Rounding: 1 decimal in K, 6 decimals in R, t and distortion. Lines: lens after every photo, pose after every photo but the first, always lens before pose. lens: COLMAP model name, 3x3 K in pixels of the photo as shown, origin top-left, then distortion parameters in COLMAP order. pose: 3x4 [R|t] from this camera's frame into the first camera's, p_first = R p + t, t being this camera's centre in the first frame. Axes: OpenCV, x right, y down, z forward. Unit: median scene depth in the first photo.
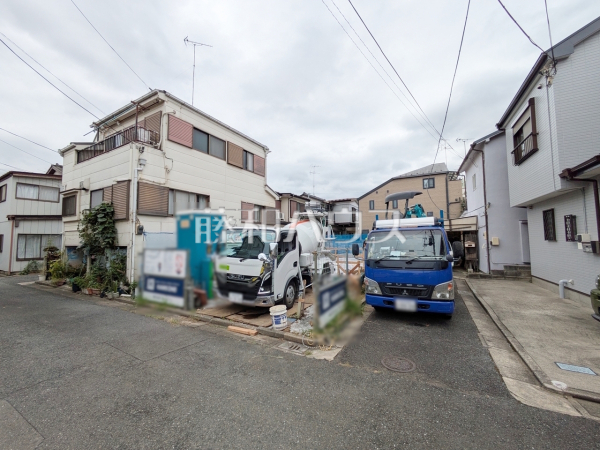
lens RADIAL K [[237.5, 0, 299.2], [0, 237.5, 224.6], [0, 0, 1]] dist [0.000493, 0.000779]
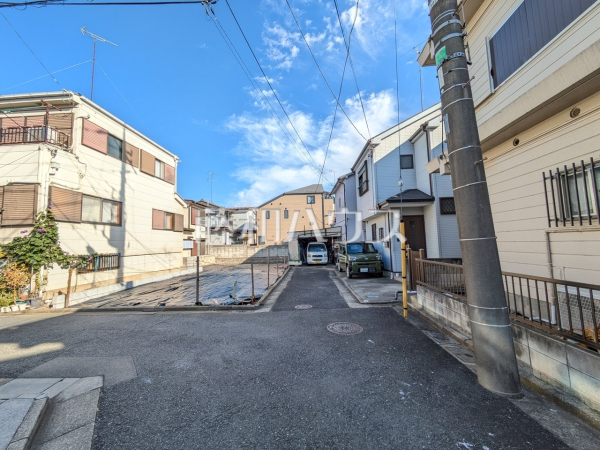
lens RADIAL K [[237.5, 0, 299.2], [0, 237.5, 224.6], [0, 0, 1]] dist [0.000493, 0.000779]
pose [[0.895402, 0.019674, 0.444825, -0.221488], [-0.007653, 0.999556, -0.028804, -0.005346], [-0.445194, 0.022387, 0.895154, -0.326441]]
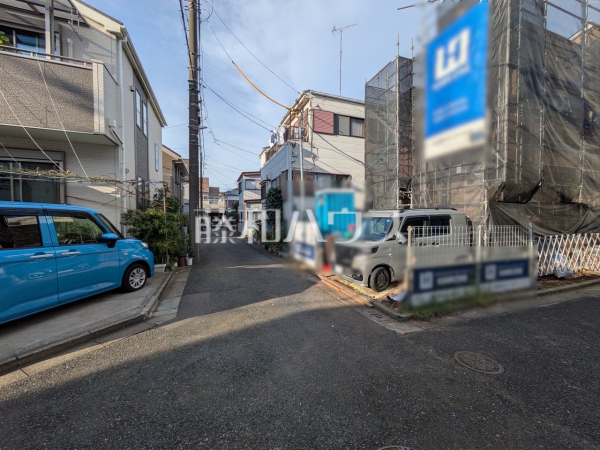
lens RADIAL K [[237.5, 0, 299.2], [0, 237.5, 224.6], [0, 0, 1]] dist [0.000493, 0.000779]
pose [[0.764312, 0.027754, -0.644249, 0.219893], [0.034492, 0.995884, 0.083823, 0.008537], [0.643923, -0.086289, 0.760209, 0.005461]]
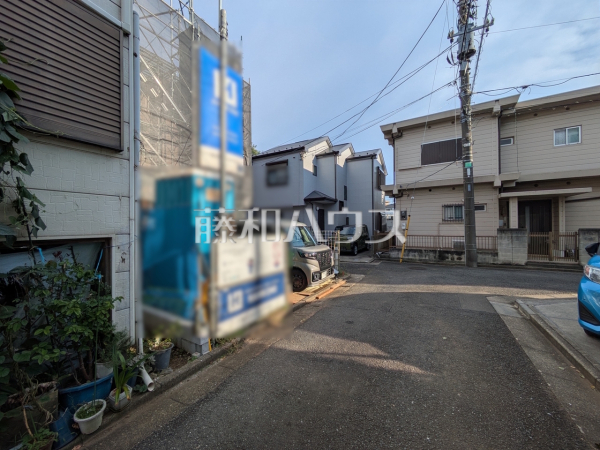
lens RADIAL K [[237.5, 0, 299.2], [0, 237.5, 224.6], [0, 0, 1]] dist [0.000493, 0.000779]
pose [[0.018572, 0.015790, 0.999703, -1.113262], [-0.052984, 0.998486, -0.014786, 0.071214], [-0.998423, -0.052694, 0.019381, 0.809801]]
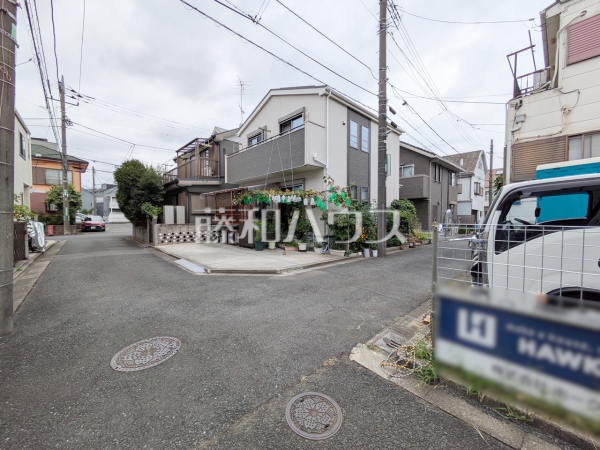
lens RADIAL K [[237.5, 0, 299.2], [0, 237.5, 224.6], [0, 0, 1]] dist [0.000493, 0.000779]
pose [[-0.314179, 0.037858, -0.948609, 0.456603], [0.062904, 0.997839, 0.018989, 0.054120], [0.947278, -0.053706, -0.315881, 0.558280]]
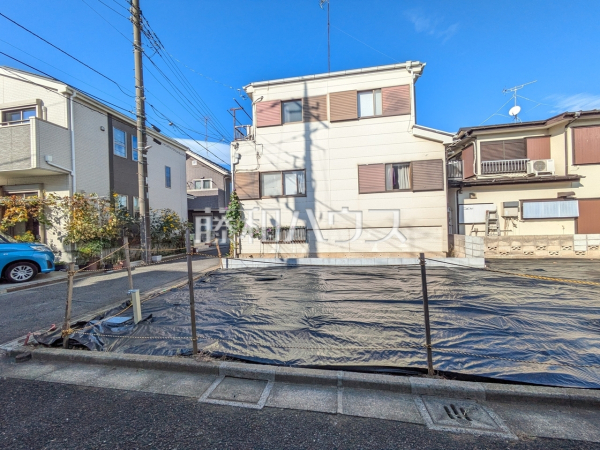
lens RADIAL K [[237.5, 0, 299.2], [0, 237.5, 224.6], [0, 0, 1]] dist [0.000493, 0.000779]
pose [[0.336805, -0.000580, -0.941574, 0.645627], [0.083606, 0.996068, 0.029293, 0.083506], [0.937855, -0.088588, 0.335529, 0.948145]]
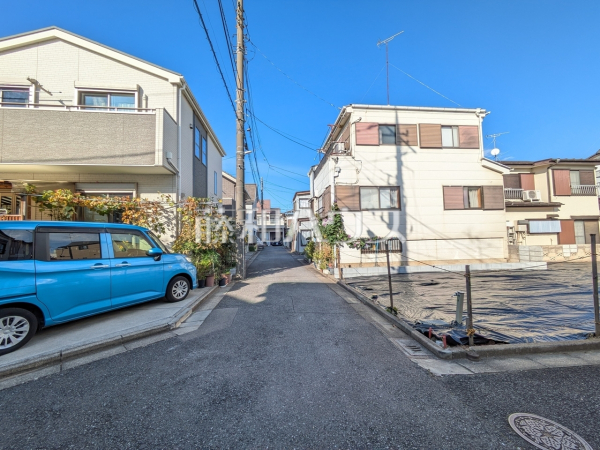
lens RADIAL K [[236.2, 0, 298.5], [0, 236.2, 224.2], [0, 0, 1]] dist [0.004687, 0.000128]
pose [[0.573028, -0.044815, -0.818310, 0.267145], [0.065446, 0.997817, -0.008816, 0.028100], [0.816919, -0.048504, 0.574710, 0.106352]]
